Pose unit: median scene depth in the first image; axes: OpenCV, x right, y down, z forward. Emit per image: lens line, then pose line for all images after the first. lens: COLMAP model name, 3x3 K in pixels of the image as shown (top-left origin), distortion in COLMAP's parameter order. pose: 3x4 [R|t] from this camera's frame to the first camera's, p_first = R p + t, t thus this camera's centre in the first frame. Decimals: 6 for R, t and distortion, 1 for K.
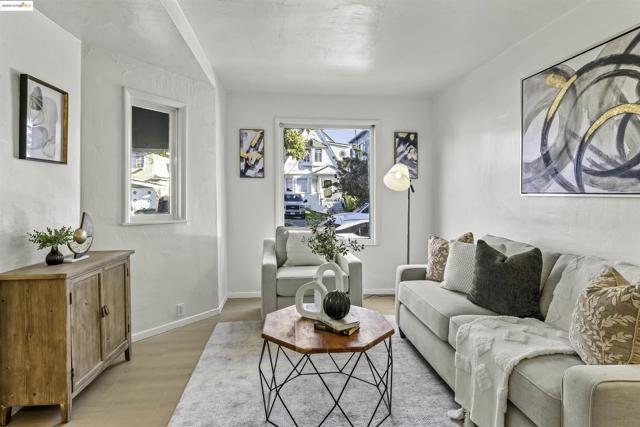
lens RADIAL K [[349.4, 0, 314.6], [0, 349.4, 193.1], [0, 0, 1]] dist [-0.000512, -0.000787]
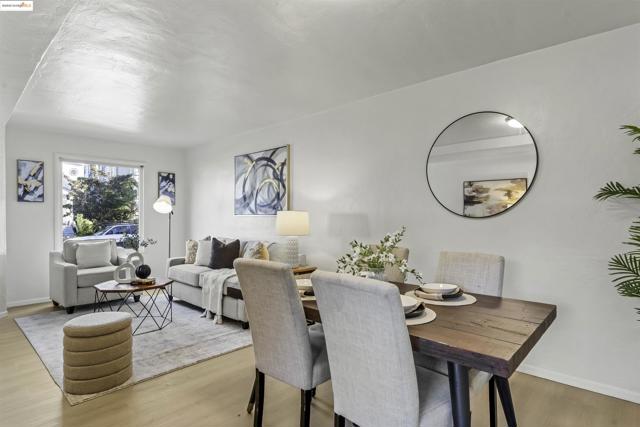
lens RADIAL K [[335.9, 0, 319.6], [0, 335.9, 213.0], [0, 0, 1]] dist [-0.000866, 0.000366]
pose [[0.743627, 0.003559, 0.668585, -0.314260], [0.002245, 0.999967, -0.007819, 0.006466], [-0.668591, 0.007315, 0.743594, -0.725836]]
